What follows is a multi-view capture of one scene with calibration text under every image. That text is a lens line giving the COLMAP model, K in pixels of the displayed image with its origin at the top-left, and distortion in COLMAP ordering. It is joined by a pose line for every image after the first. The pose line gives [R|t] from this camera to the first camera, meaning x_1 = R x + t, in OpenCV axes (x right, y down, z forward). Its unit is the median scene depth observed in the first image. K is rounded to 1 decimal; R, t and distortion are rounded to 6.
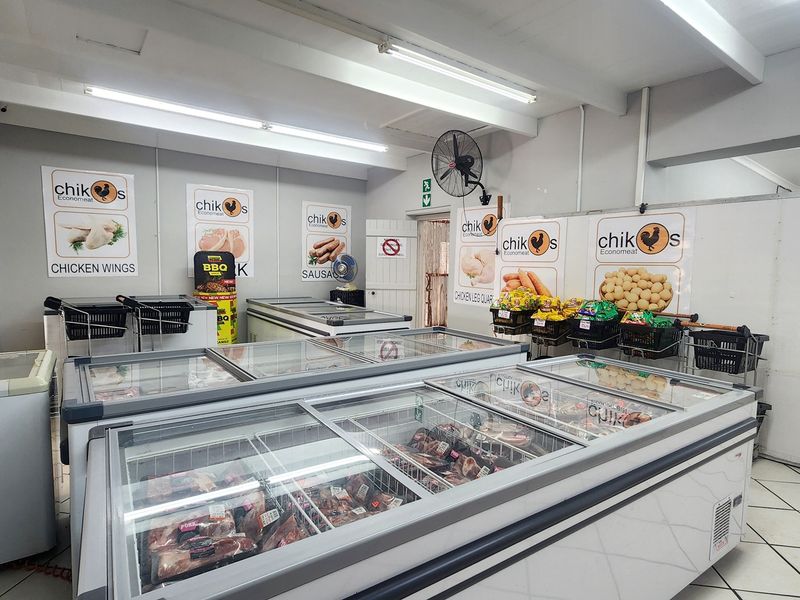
lens RADIAL K [[438.5, 0, 398.4], [0, 438.5, 305.3], [0, 0, 1]] dist [0.002752, -0.000131]
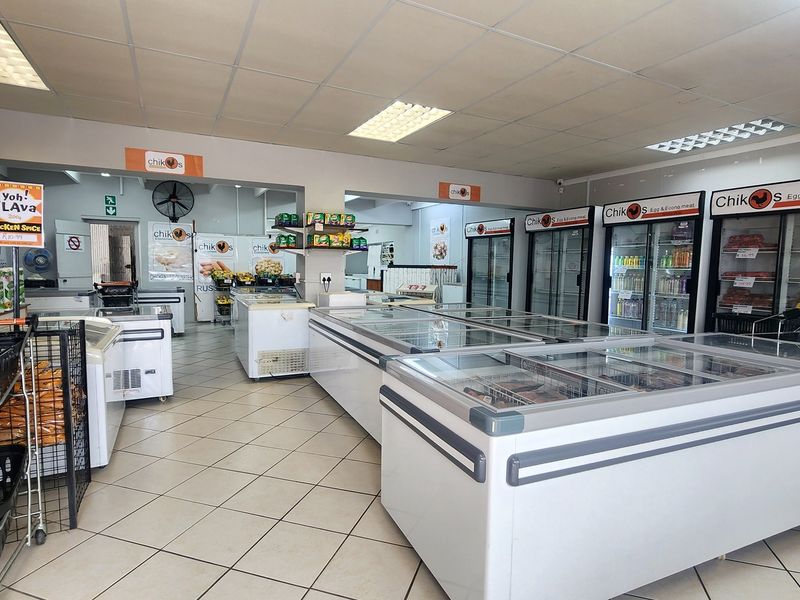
lens RADIAL K [[438.5, 0, 395.7], [0, 438.5, 301.9], [0, 0, 1]] dist [0.002752, -0.000131]
pose [[0.188800, -0.103208, 0.976577, -1.159766], [0.084840, 0.992458, 0.088484, -0.000033], [-0.978344, 0.066147, 0.196132, -0.135537]]
